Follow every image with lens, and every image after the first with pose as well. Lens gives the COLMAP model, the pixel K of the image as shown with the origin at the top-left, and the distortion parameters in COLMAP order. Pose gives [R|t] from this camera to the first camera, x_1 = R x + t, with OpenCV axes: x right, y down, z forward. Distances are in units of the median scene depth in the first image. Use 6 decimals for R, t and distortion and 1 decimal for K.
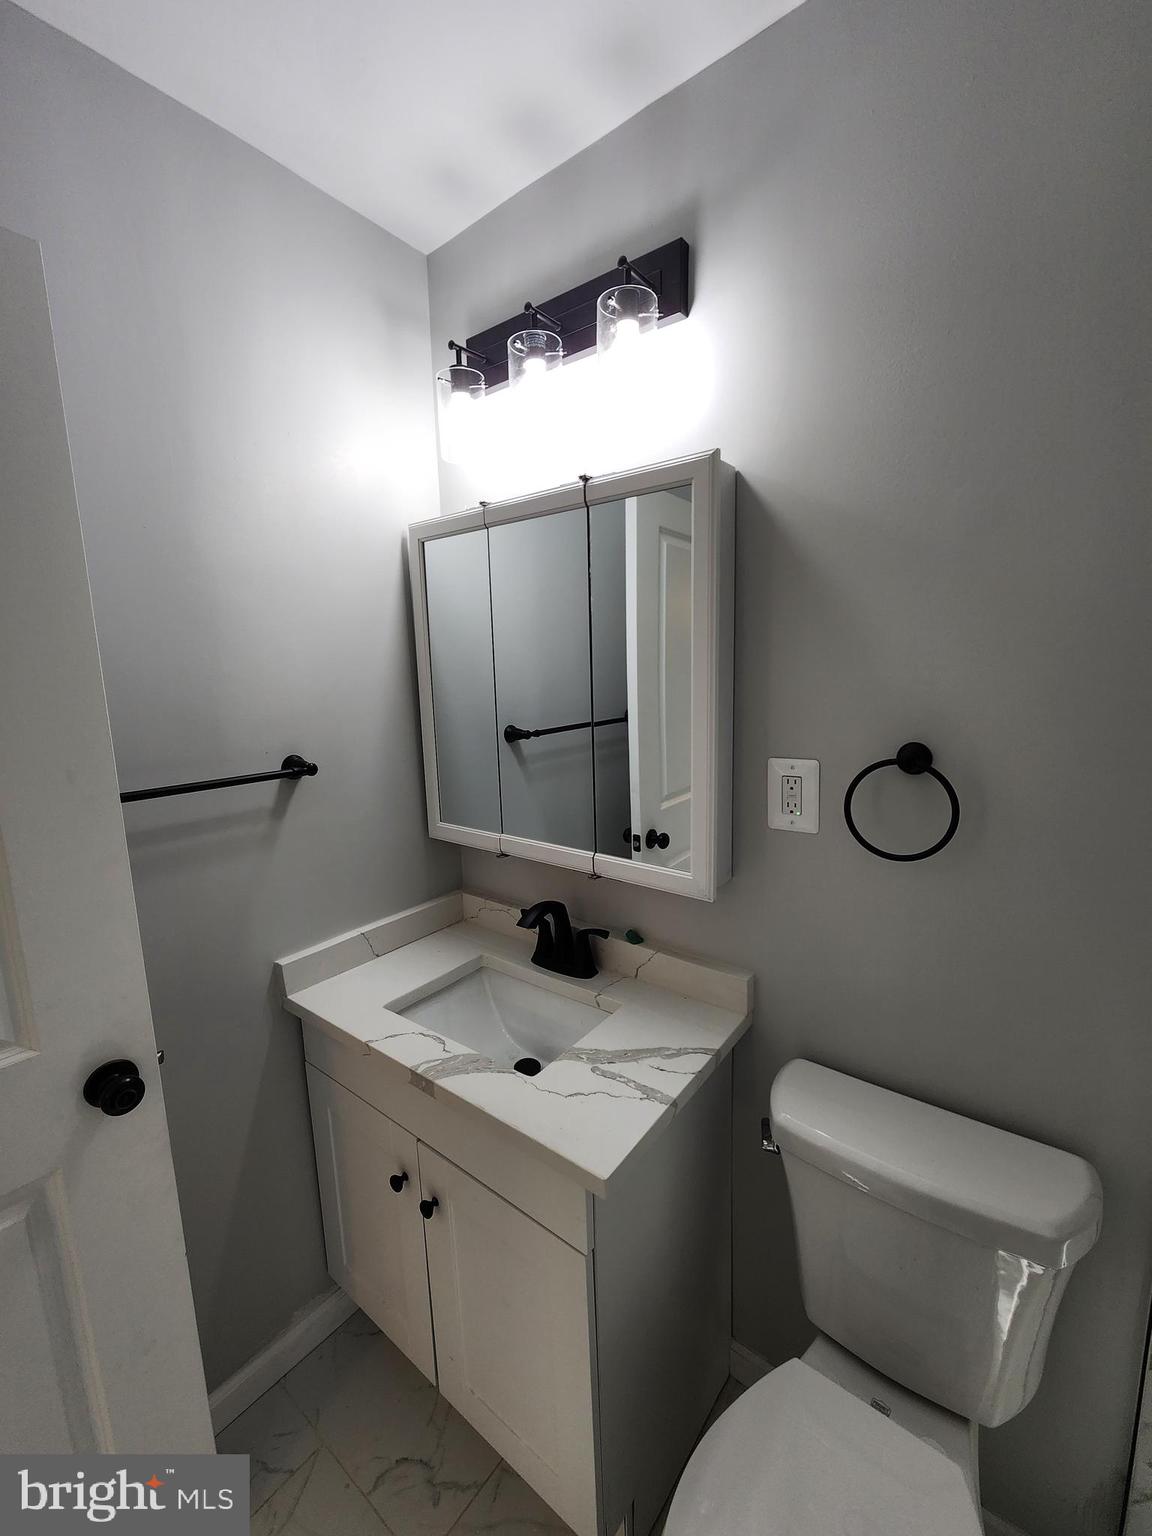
lens RADIAL K [[631.5, 0, 583.6], [0, 631.5, 777.0], [0, 0, 1]] dist [-0.001699, -0.000977]
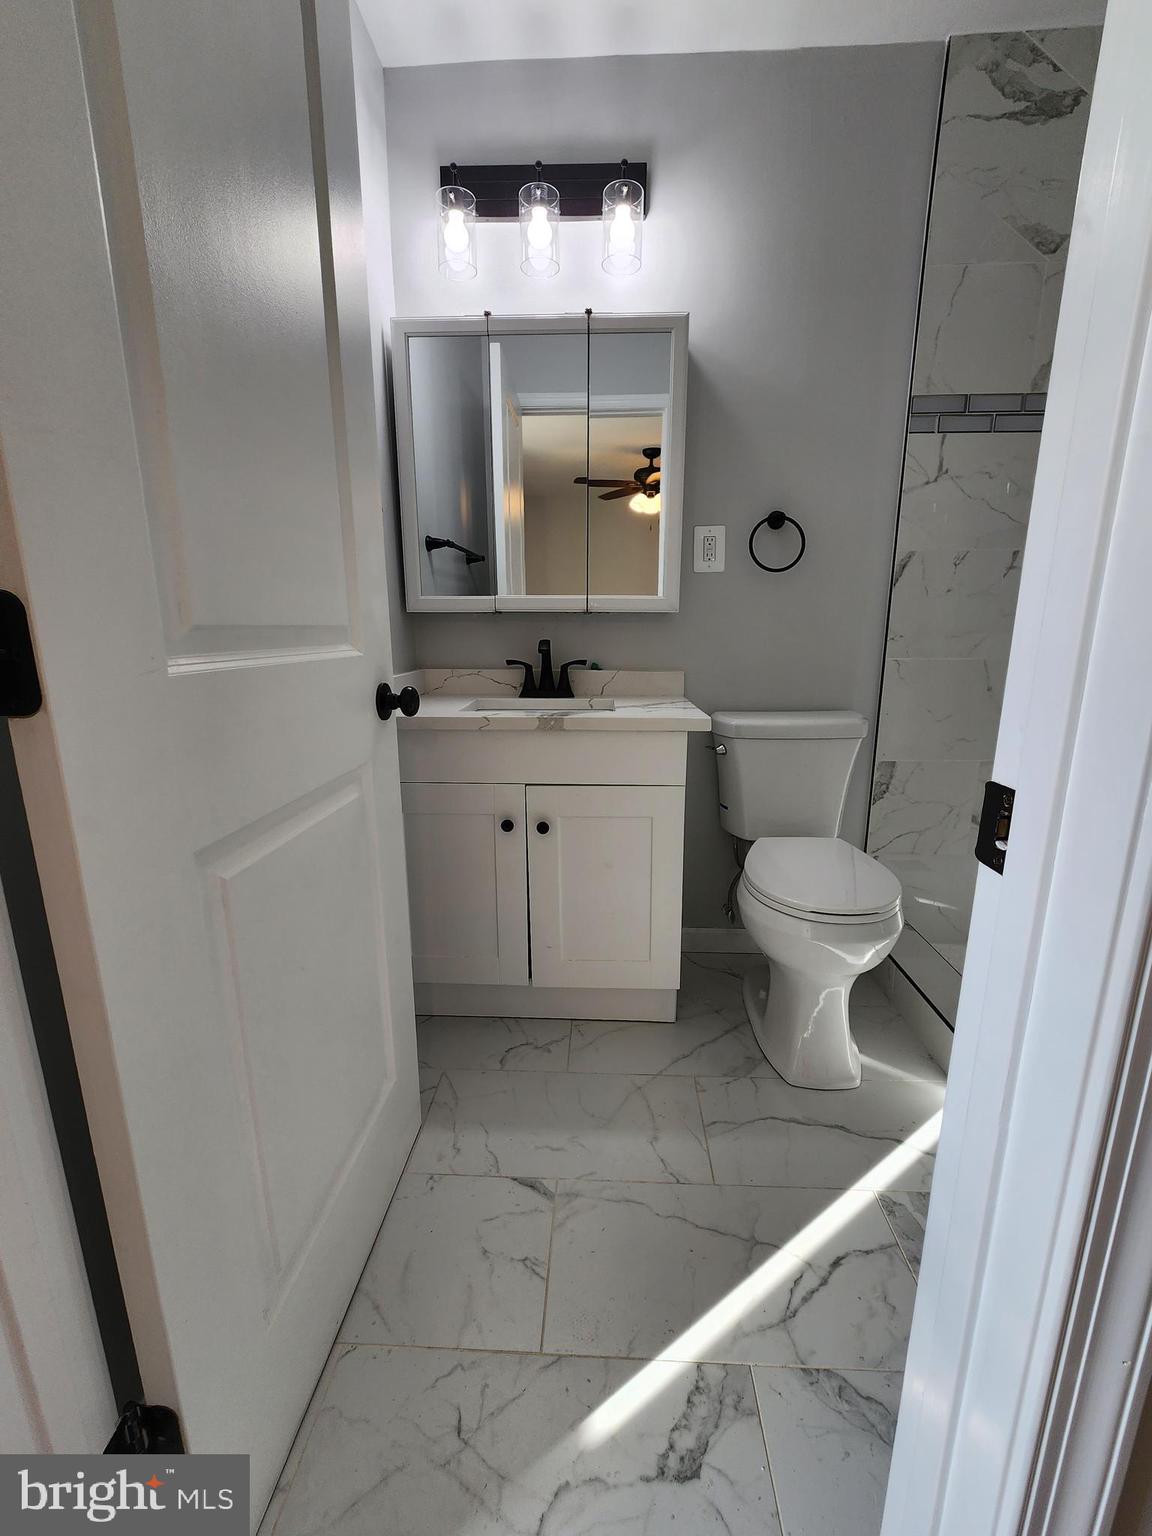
lens RADIAL K [[631.5, 0, 573.3], [0, 631.5, 799.2], [0, 0, 1]] dist [-0.001699, -0.000977]
pose [[0.809026, -0.117605, 0.575887, -1.013478], [0.078736, 0.992632, 0.092099, 0.507385], [-0.582475, -0.029168, 0.812325, -0.182432]]
